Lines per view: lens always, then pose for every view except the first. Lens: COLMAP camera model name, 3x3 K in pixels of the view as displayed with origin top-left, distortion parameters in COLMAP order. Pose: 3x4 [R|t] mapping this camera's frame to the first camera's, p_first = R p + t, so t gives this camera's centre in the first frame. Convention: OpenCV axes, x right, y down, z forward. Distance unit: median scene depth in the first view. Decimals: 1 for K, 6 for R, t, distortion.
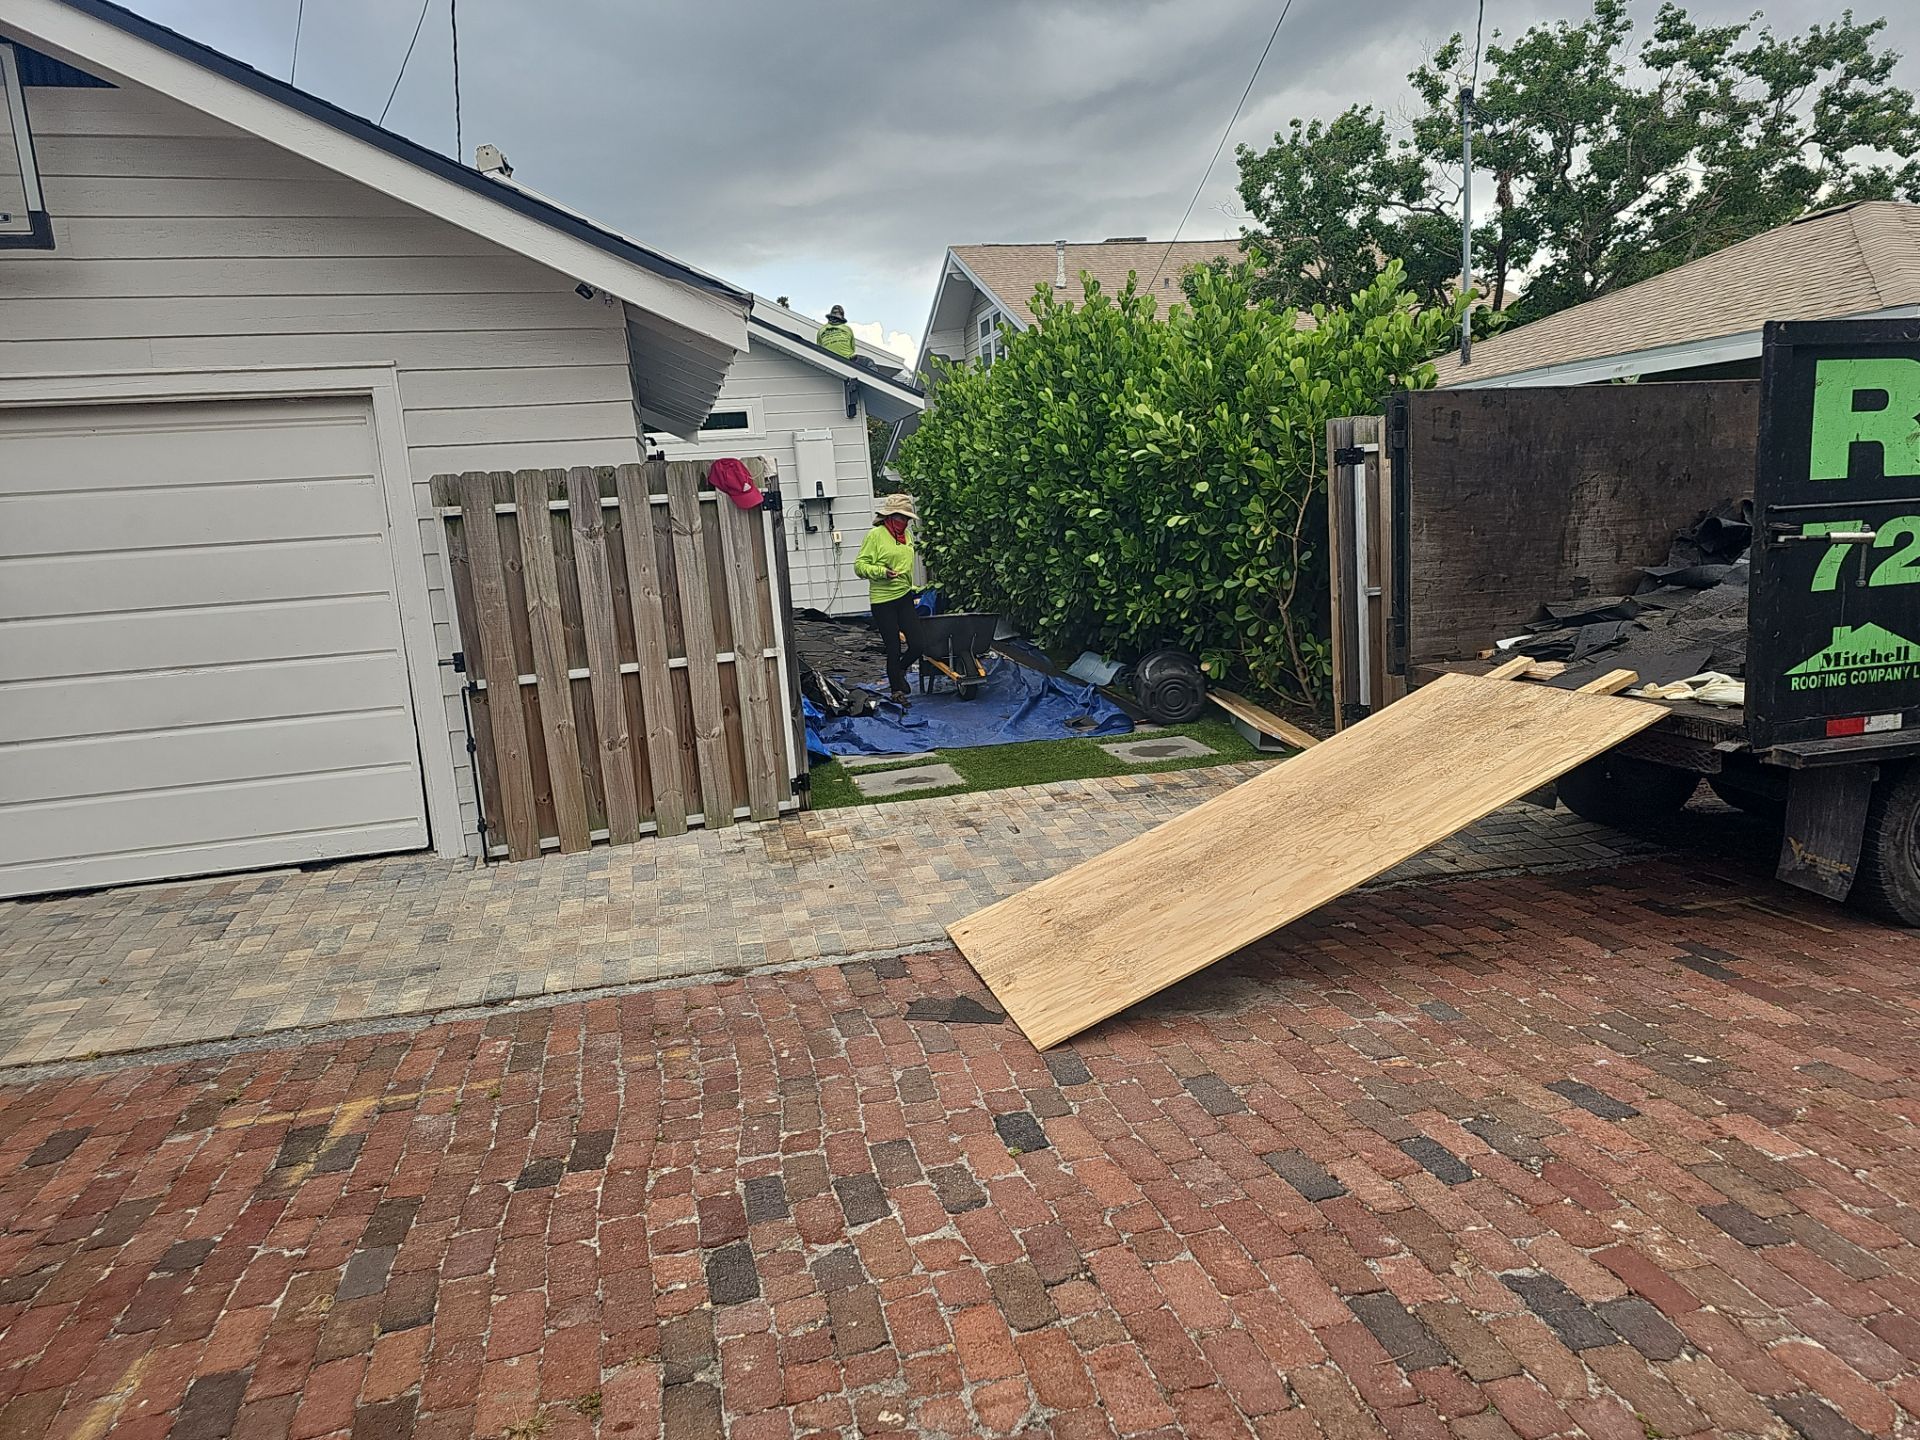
lens RADIAL K [[1258.4, 0, 986.5], [0, 1258.4, 710.6], [0, 0, 1]] dist [0.060725, -0.044993]
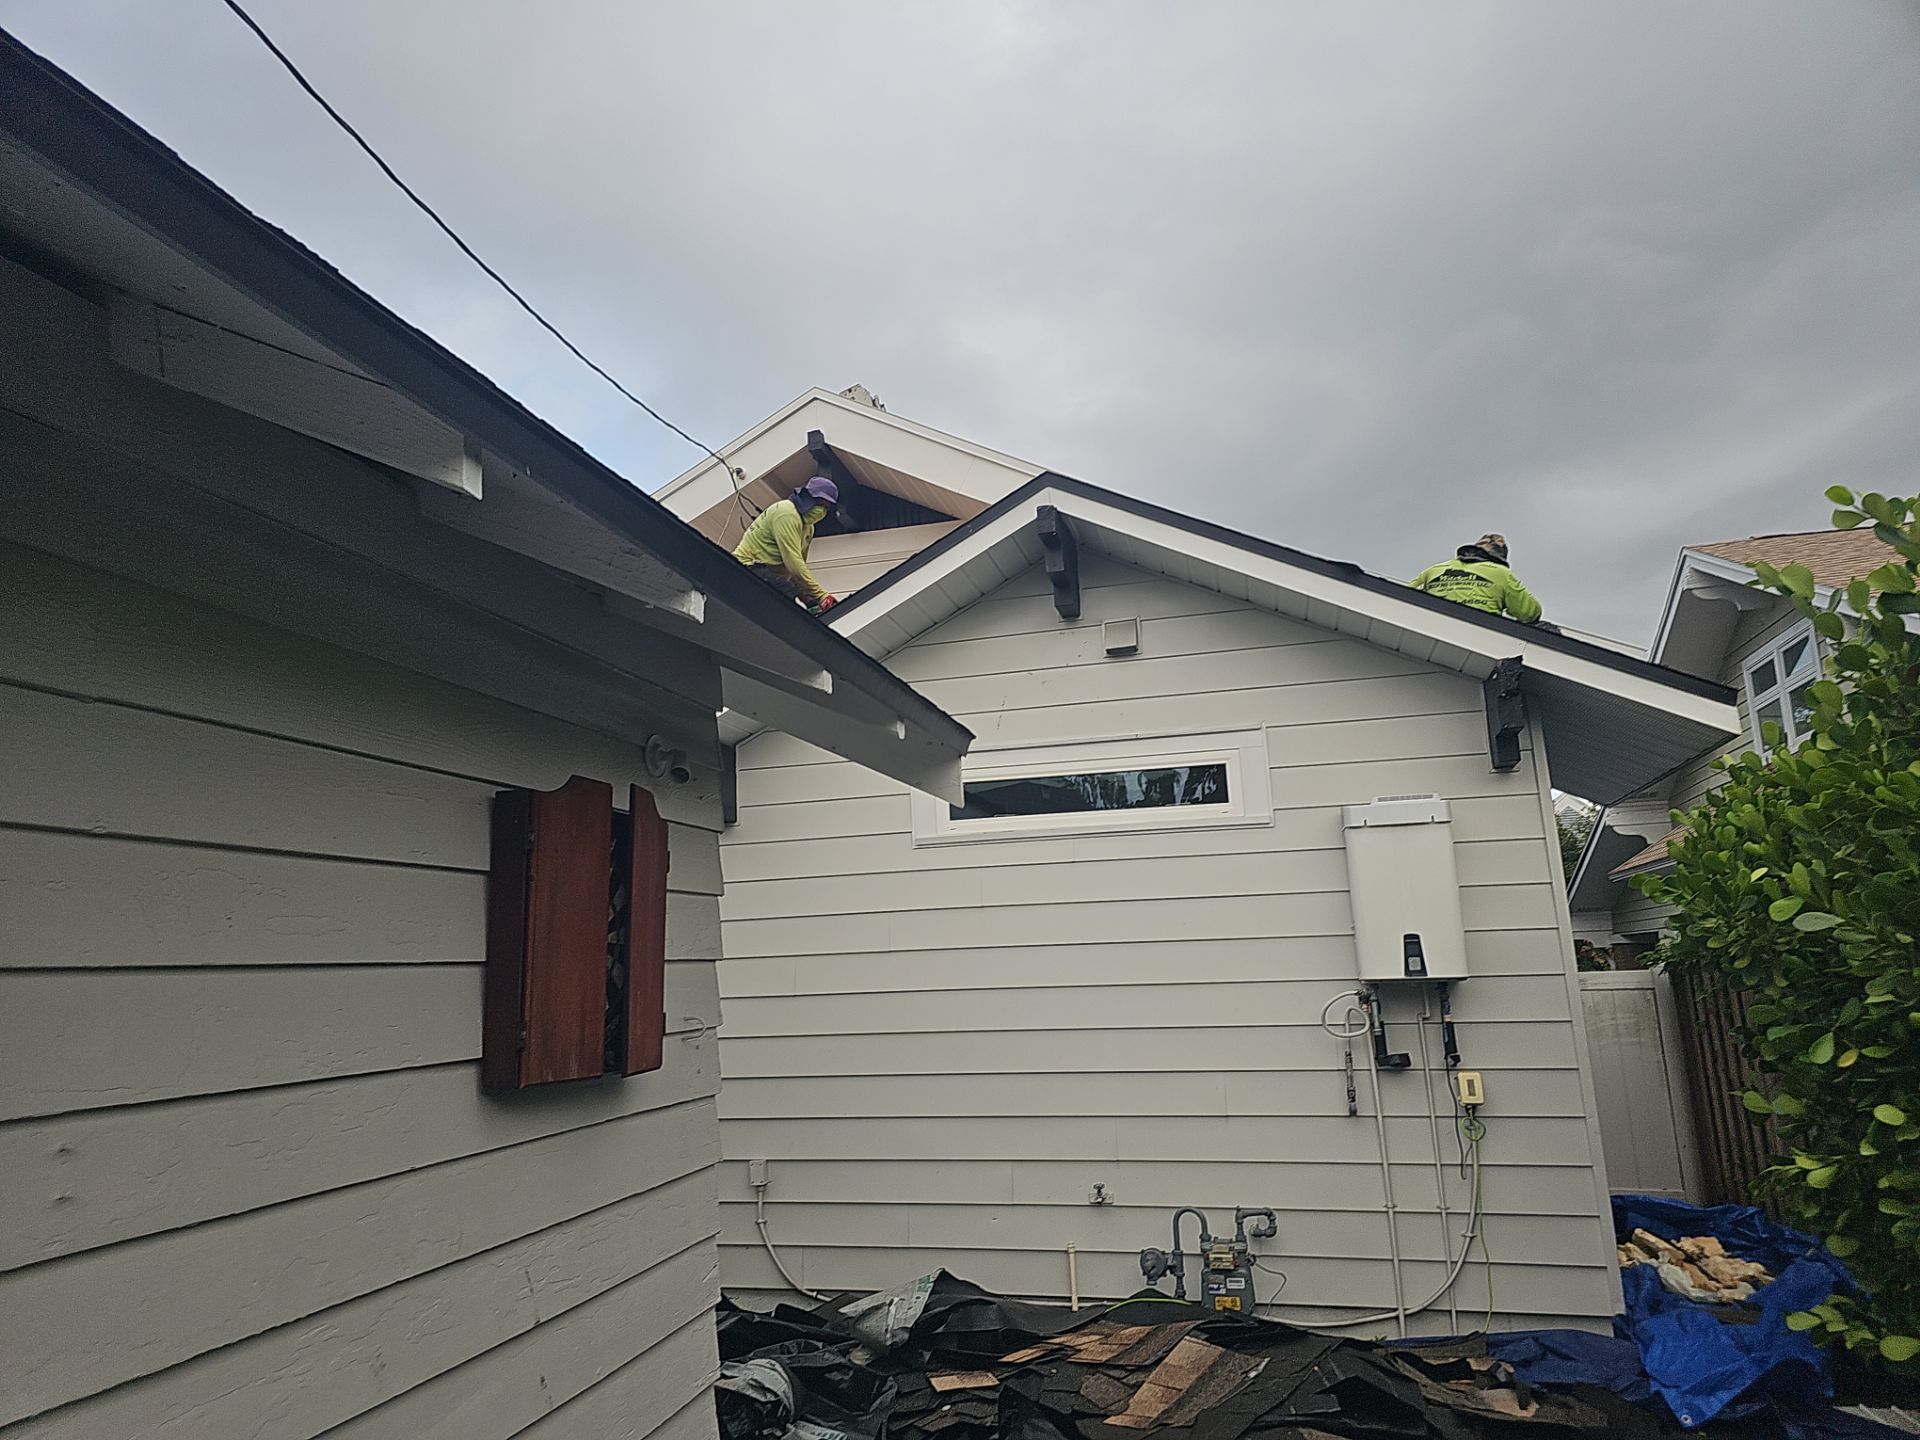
lens RADIAL K [[1230.1, 0, 935.3], [0, 1230.1, 740.8], [0, 0, 1]] dist [0.047002, -0.047429]
pose [[0.863731, -0.055843, -0.500850, -0.171170], [-0.112223, 0.947574, -0.299183, -0.277095], [0.491299, 0.314620, 0.812182, 1.545432]]
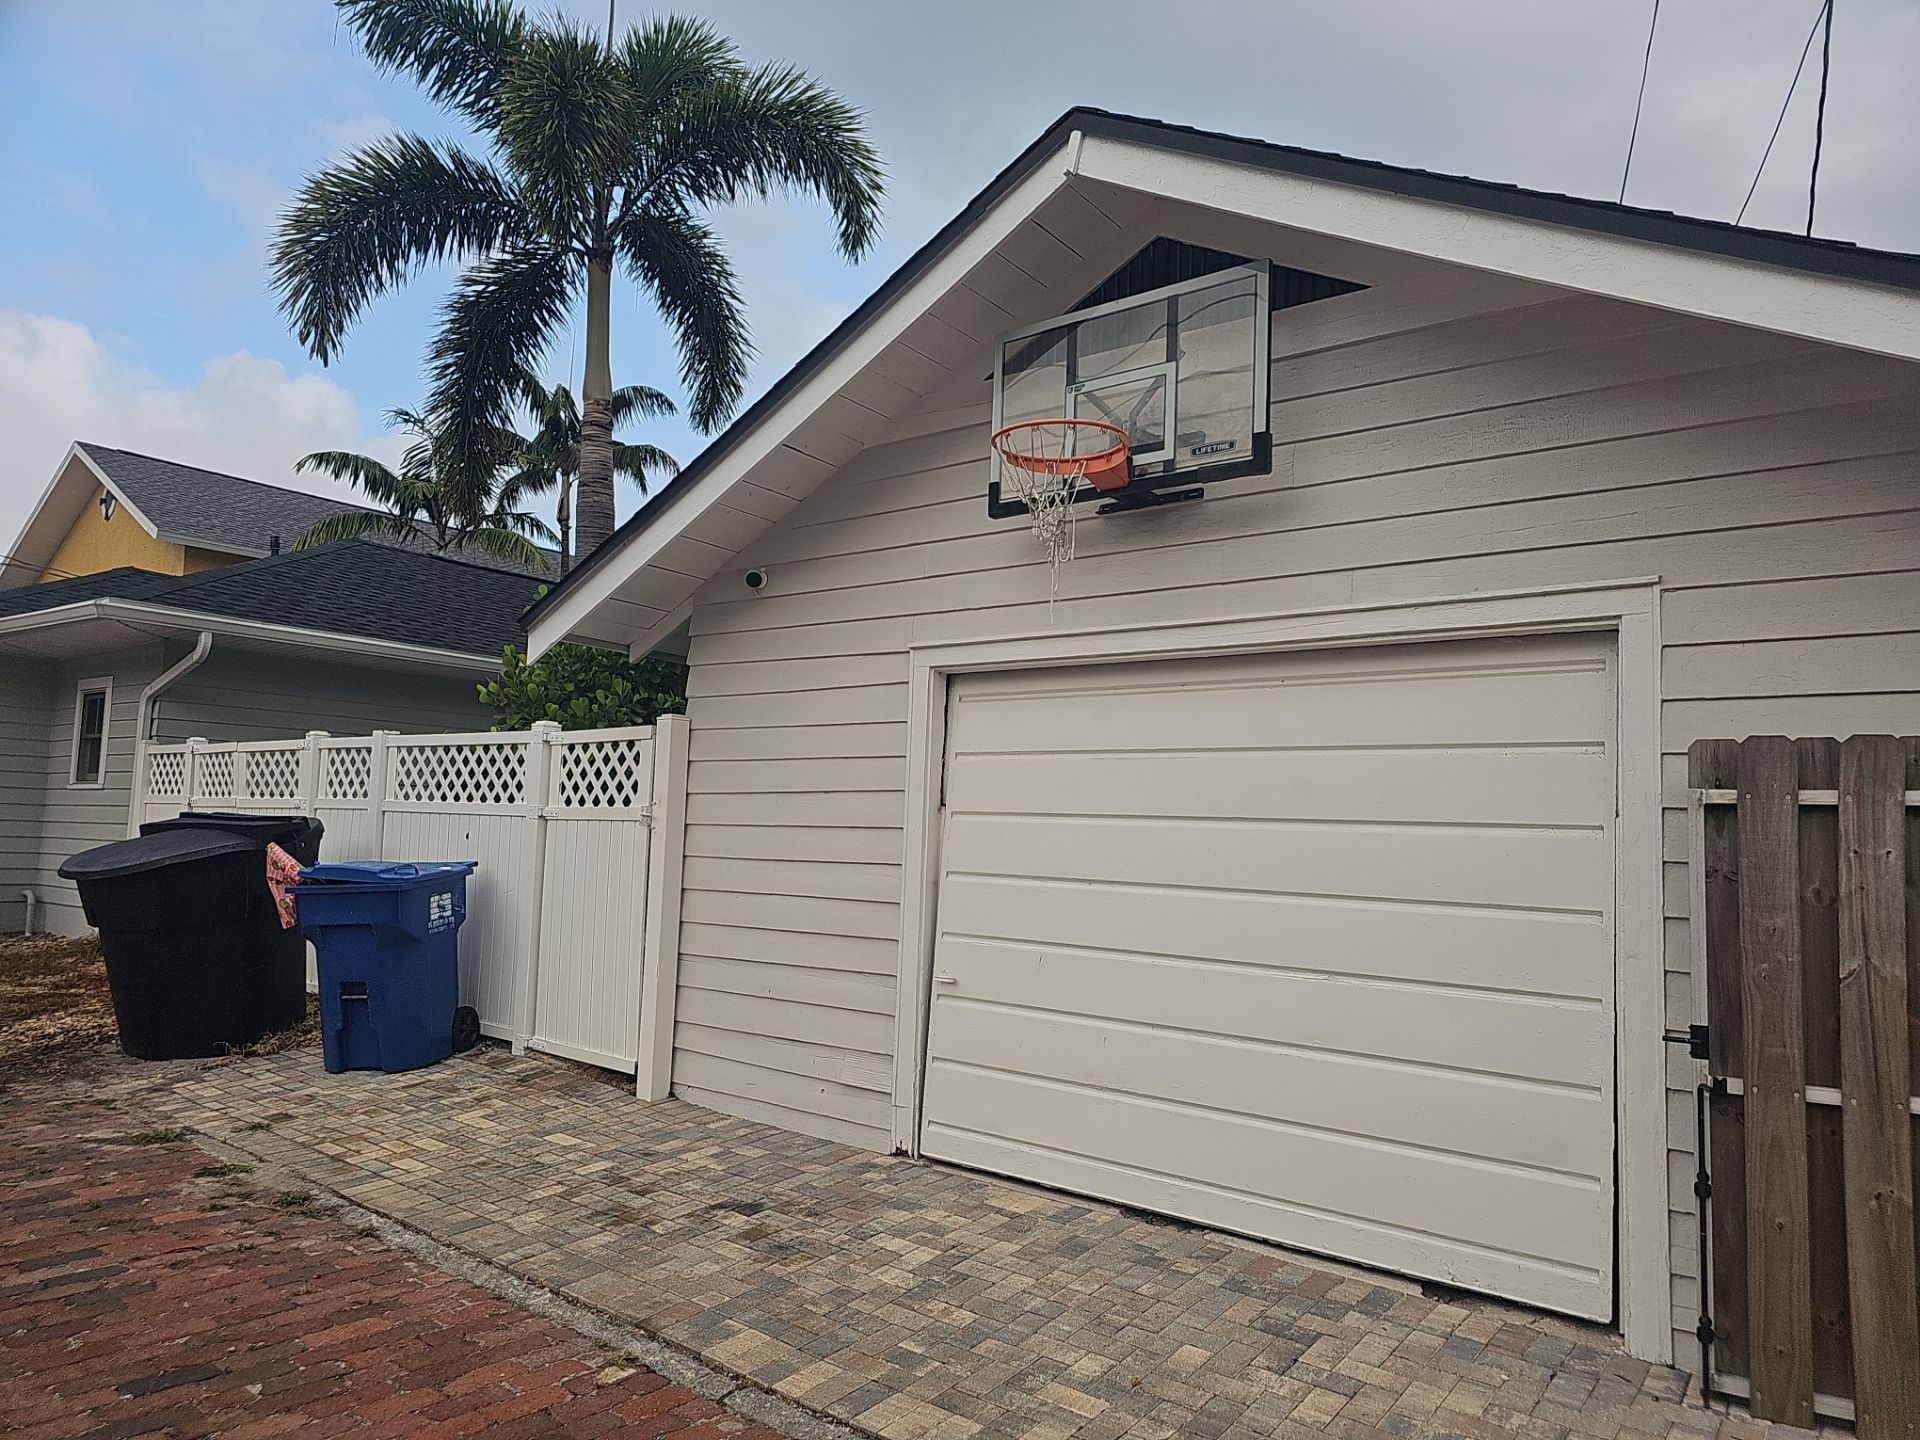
lens RADIAL K [[1233.1, 0, 978.0], [0, 1233.1, 744.7], [0, 0, 1]] dist [0.039866, -0.029841]
pose [[0.596153, 0.023920, -0.802515, -0.142733], [-0.203504, 0.971416, -0.122220, -0.032245], [0.776652, 0.236177, 0.583980, 0.342902]]
